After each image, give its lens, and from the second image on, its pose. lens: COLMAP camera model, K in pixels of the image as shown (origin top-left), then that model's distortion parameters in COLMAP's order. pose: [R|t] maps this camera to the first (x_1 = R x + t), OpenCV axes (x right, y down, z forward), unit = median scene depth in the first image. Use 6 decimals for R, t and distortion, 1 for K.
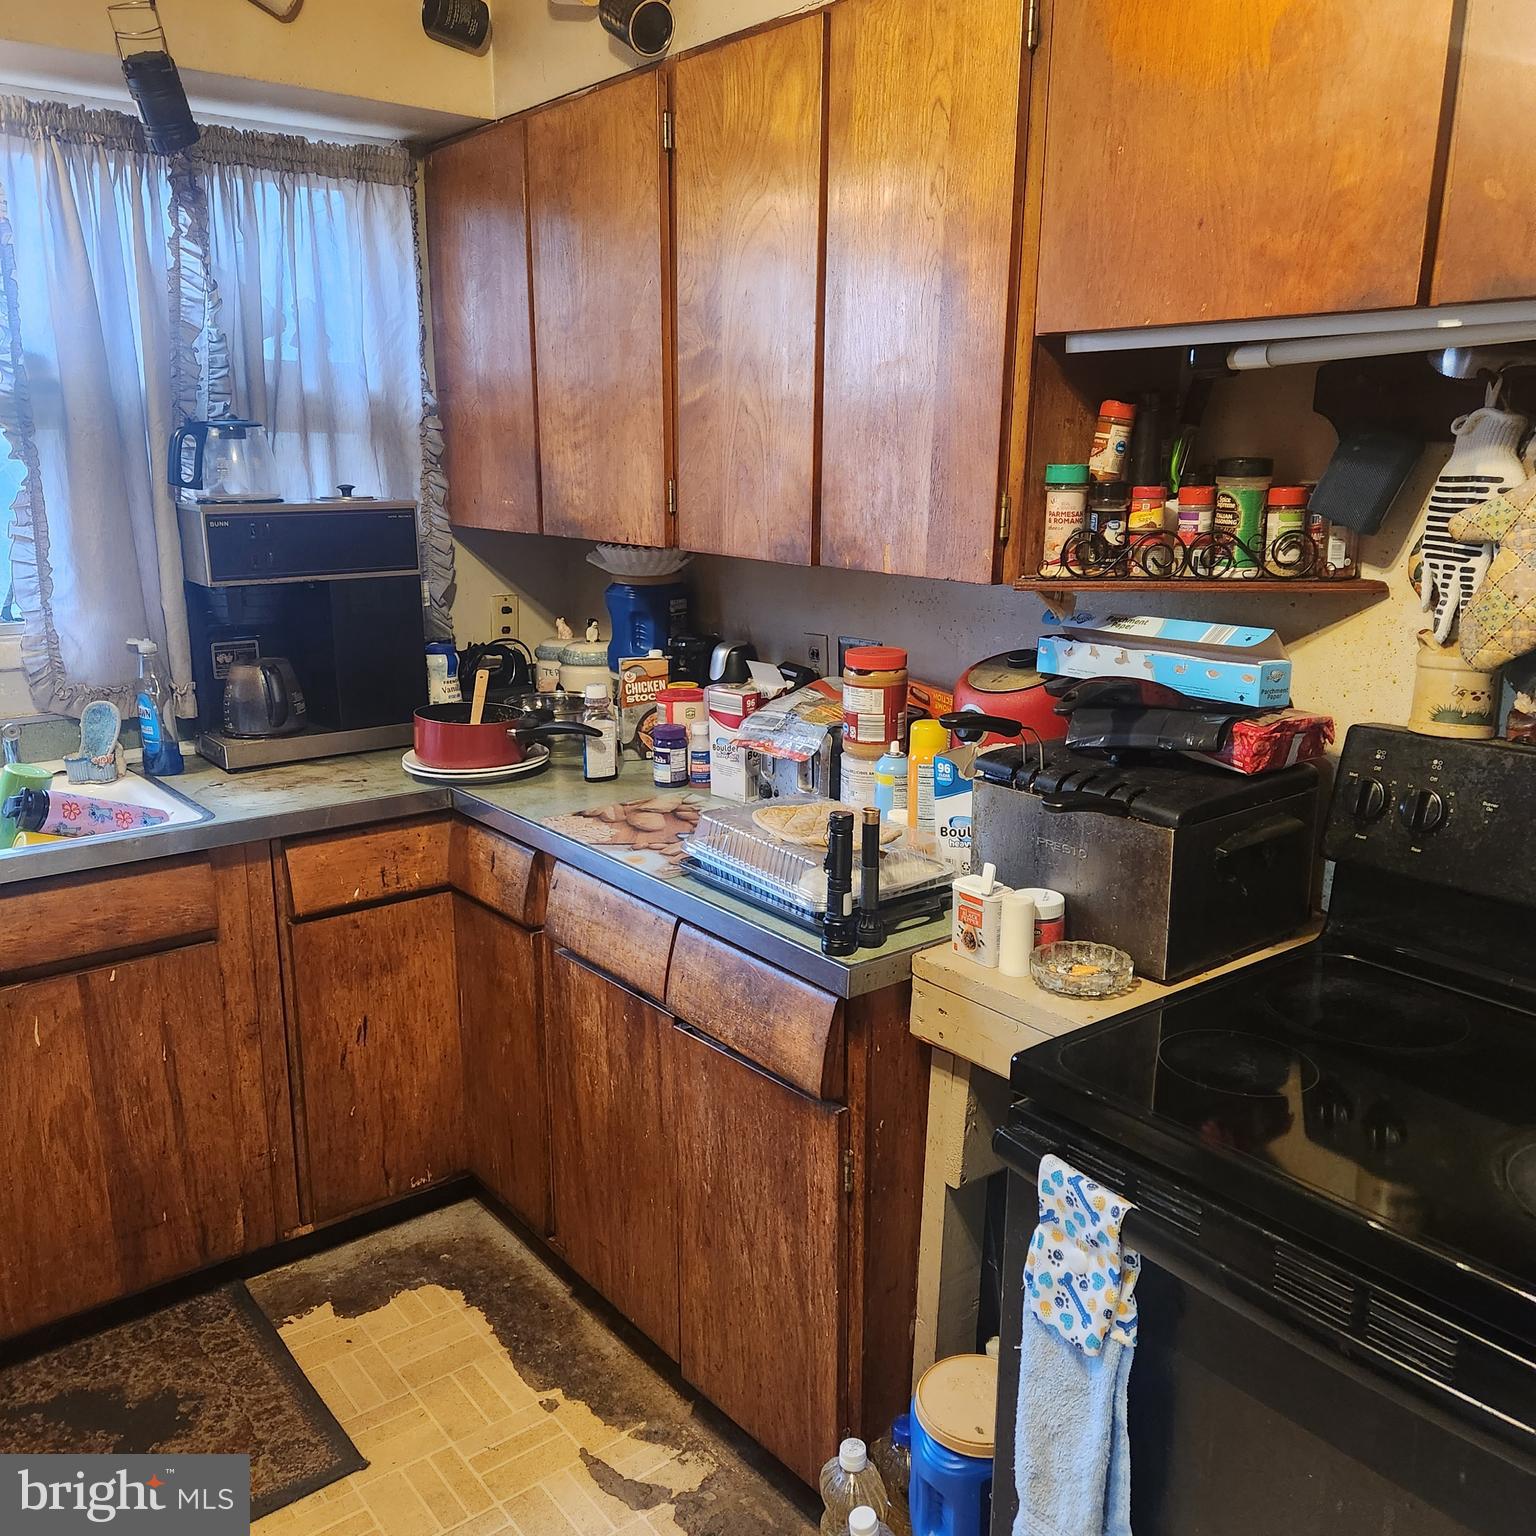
lens RADIAL K [[1371.3, 0, 767.1], [0, 1371.3, 774.8], [0, 0, 1]] dist [0.089680, -0.073392]
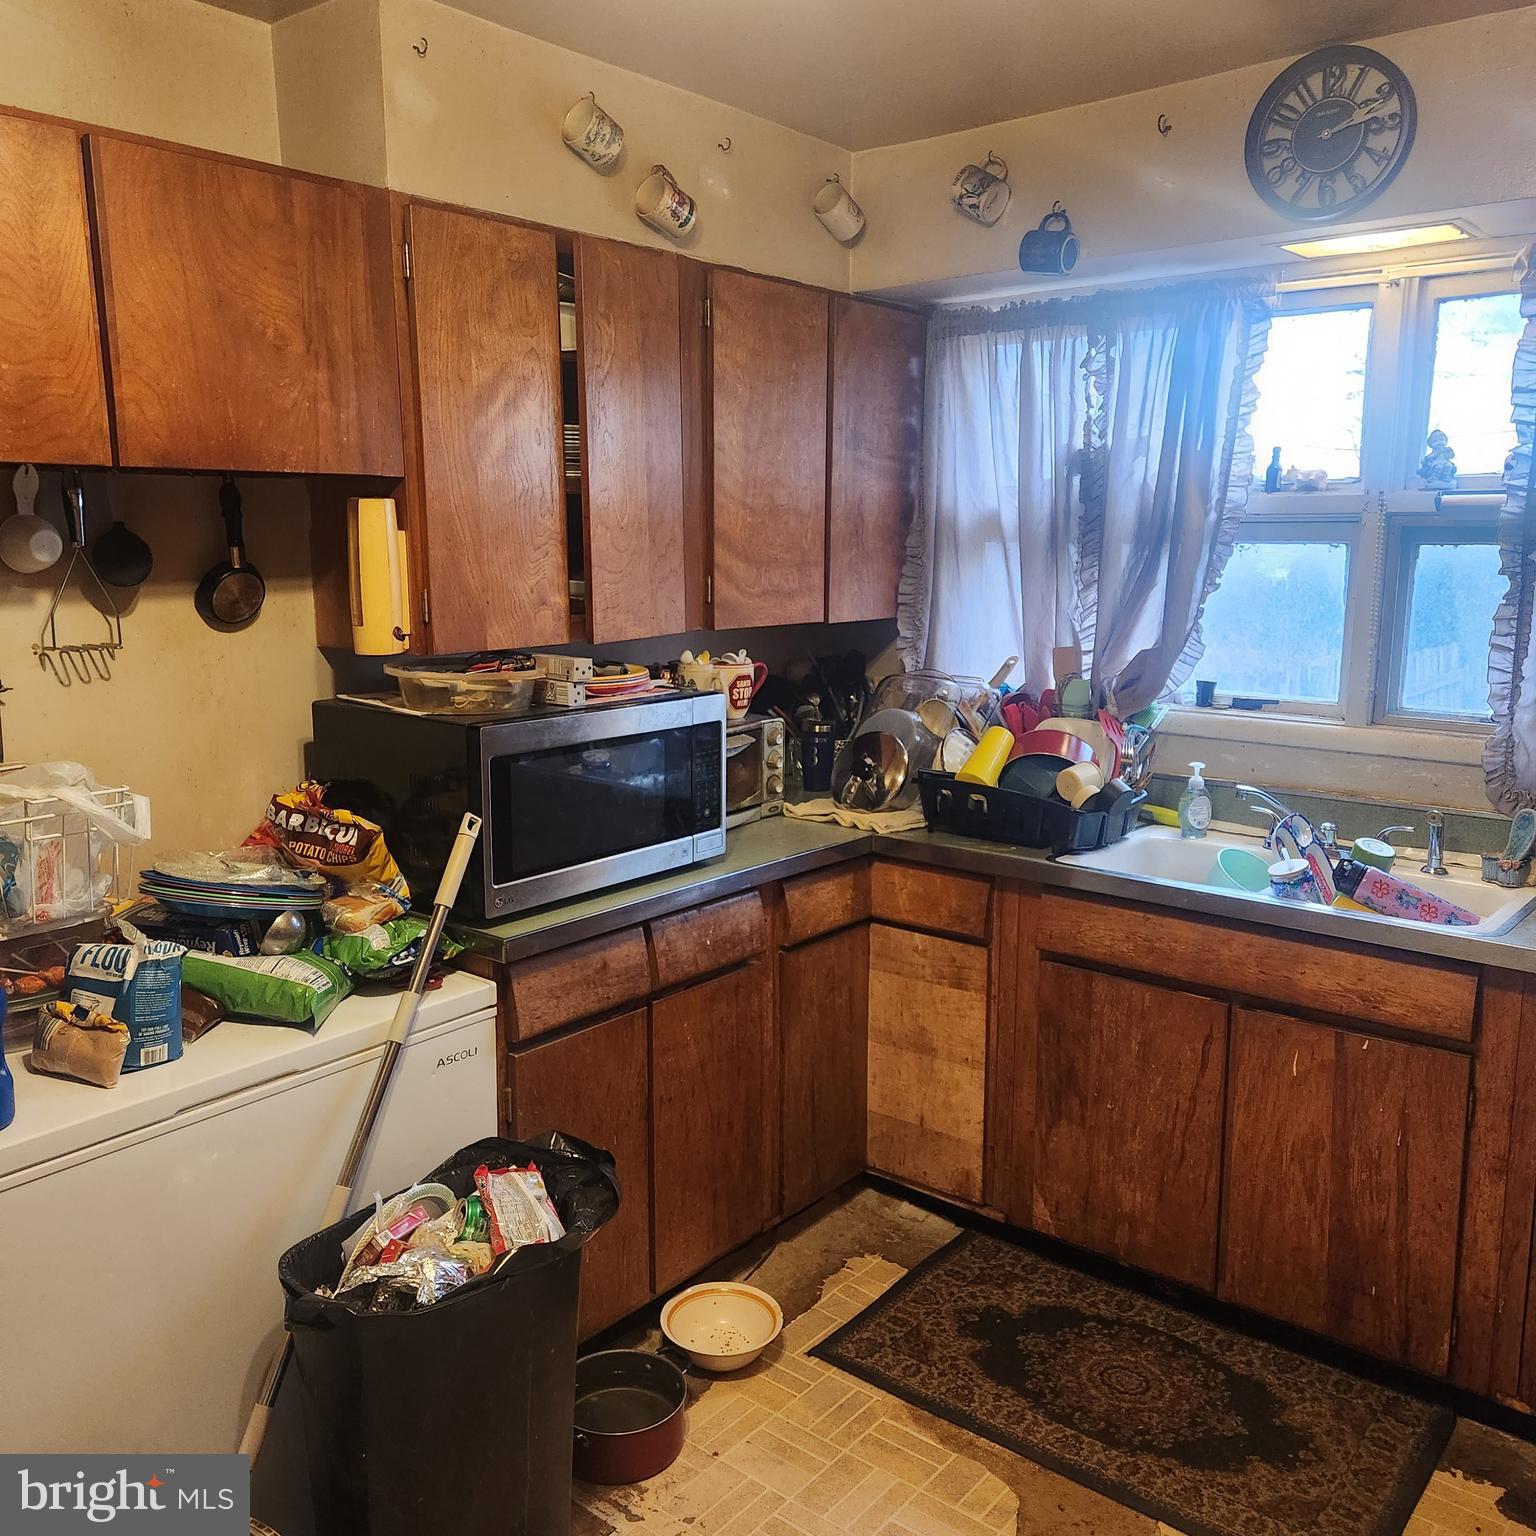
lens RADIAL K [[1371.3, 0, 767.7], [0, 1371.3, 766.2], [0, 0, 1]] dist [0.089680, -0.073392]
pose [[0.213515, 0.160468, -0.963671, 0.429729], [-0.231401, 0.966654, 0.109694, -0.074599], [0.949139, 0.199573, 0.243528, 0.244903]]
